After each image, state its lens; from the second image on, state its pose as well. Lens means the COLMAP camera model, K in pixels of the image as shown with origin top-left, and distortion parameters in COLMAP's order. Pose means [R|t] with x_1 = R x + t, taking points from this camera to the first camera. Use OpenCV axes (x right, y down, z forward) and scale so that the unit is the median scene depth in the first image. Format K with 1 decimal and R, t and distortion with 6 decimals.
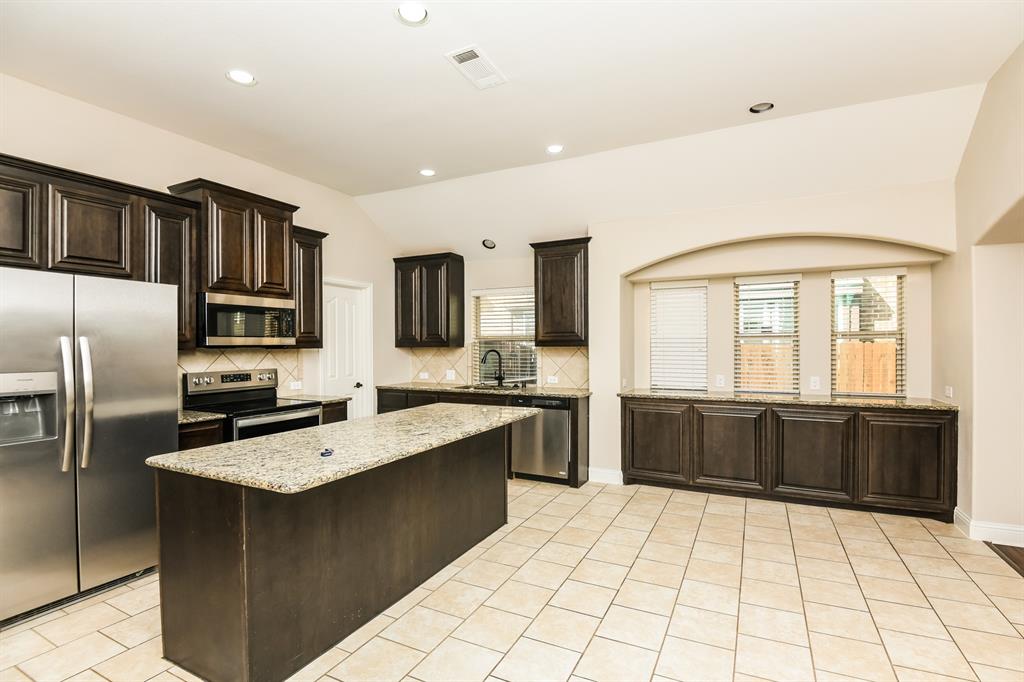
lens RADIAL K [[481.0, 0, 541.7], [0, 481.0, 343.5], [0, 0, 1]] dist [-0.000327, -0.019261]
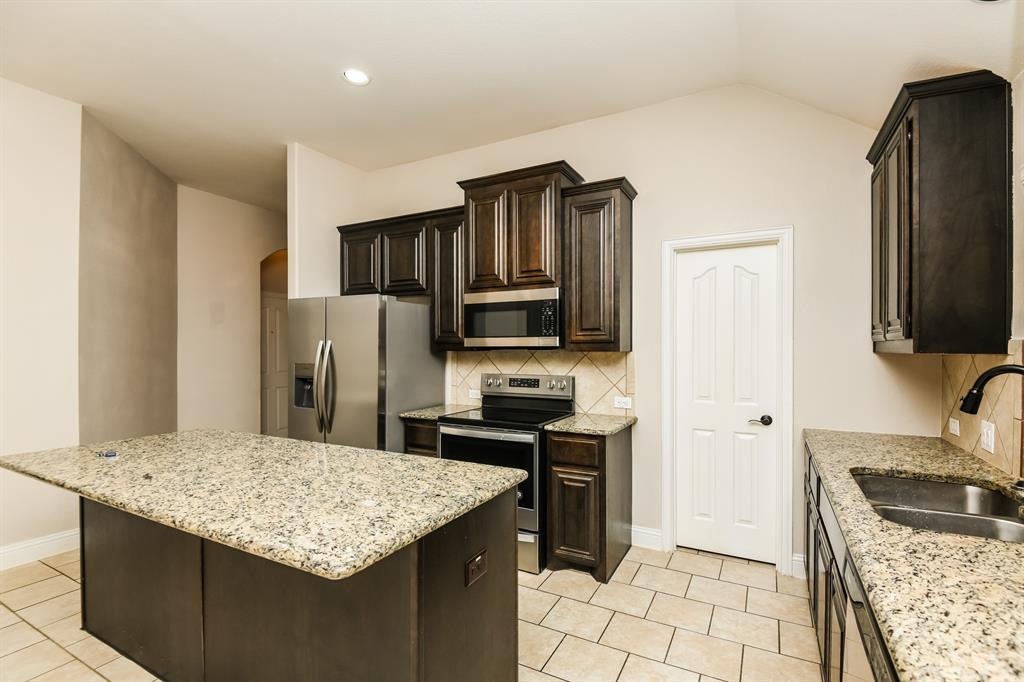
lens RADIAL K [[467.2, 0, 513.2], [0, 467.2, 345.2], [0, 0, 1]] dist [-0.001408, -0.000441]
pose [[-0.070803, 0.001662, -0.997489, 0.230801], [0.001546, 0.999998, 0.001557, -0.000058], [0.997489, -0.001432, -0.070806, 1.016472]]
